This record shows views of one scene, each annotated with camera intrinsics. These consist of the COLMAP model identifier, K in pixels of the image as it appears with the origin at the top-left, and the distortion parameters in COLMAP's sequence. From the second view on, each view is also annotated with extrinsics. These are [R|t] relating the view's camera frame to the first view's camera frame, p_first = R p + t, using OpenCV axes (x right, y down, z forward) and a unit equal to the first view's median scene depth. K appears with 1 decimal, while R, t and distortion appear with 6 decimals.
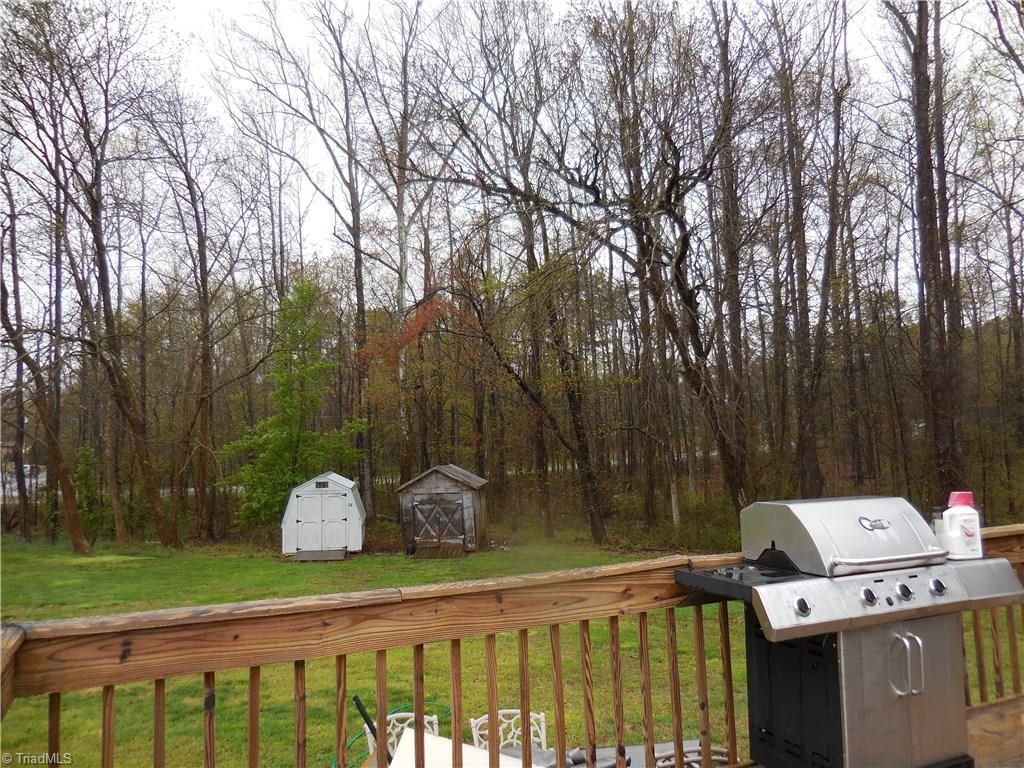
lens RADIAL K [[791.6, 0, 512.0], [0, 791.6, 384.0], [0, 0, 1]] dist [0.000623, -0.006330]
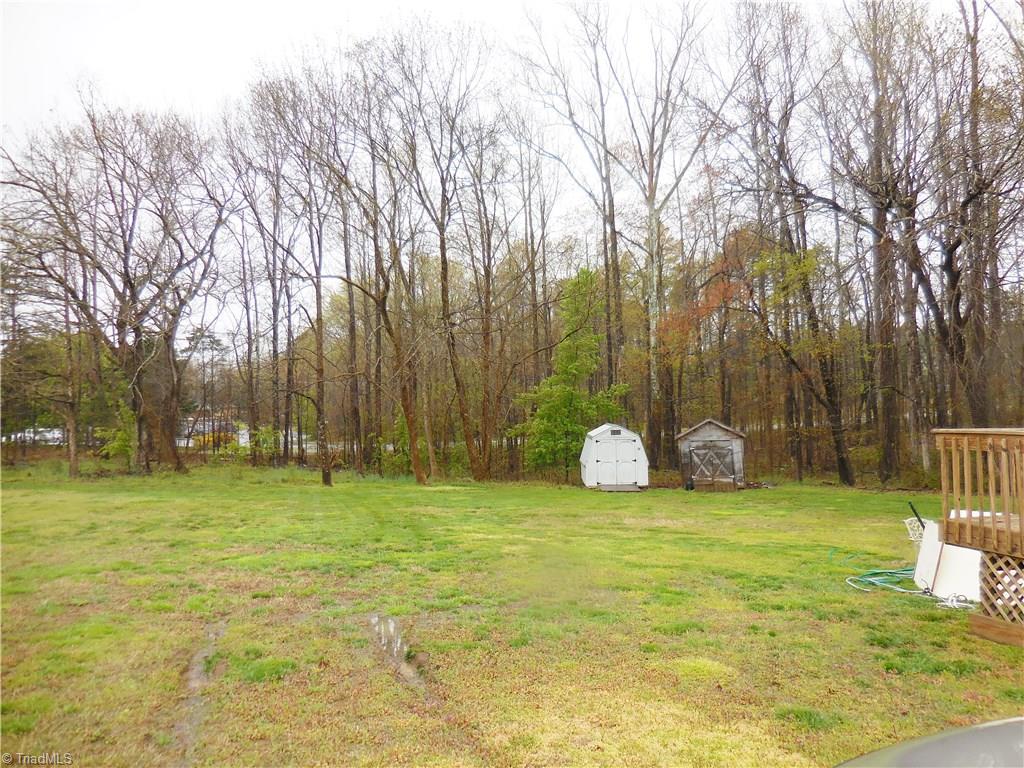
lens RADIAL K [[791.6, 0, 512.0], [0, 791.6, 384.0], [0, 0, 1]] dist [0.000623, -0.006330]
pose [[0.973245, -0.001873, -0.229764, -0.111733], [0.012551, 0.998907, 0.045021, -0.008237], [0.229428, -0.046700, 0.972205, -0.254005]]
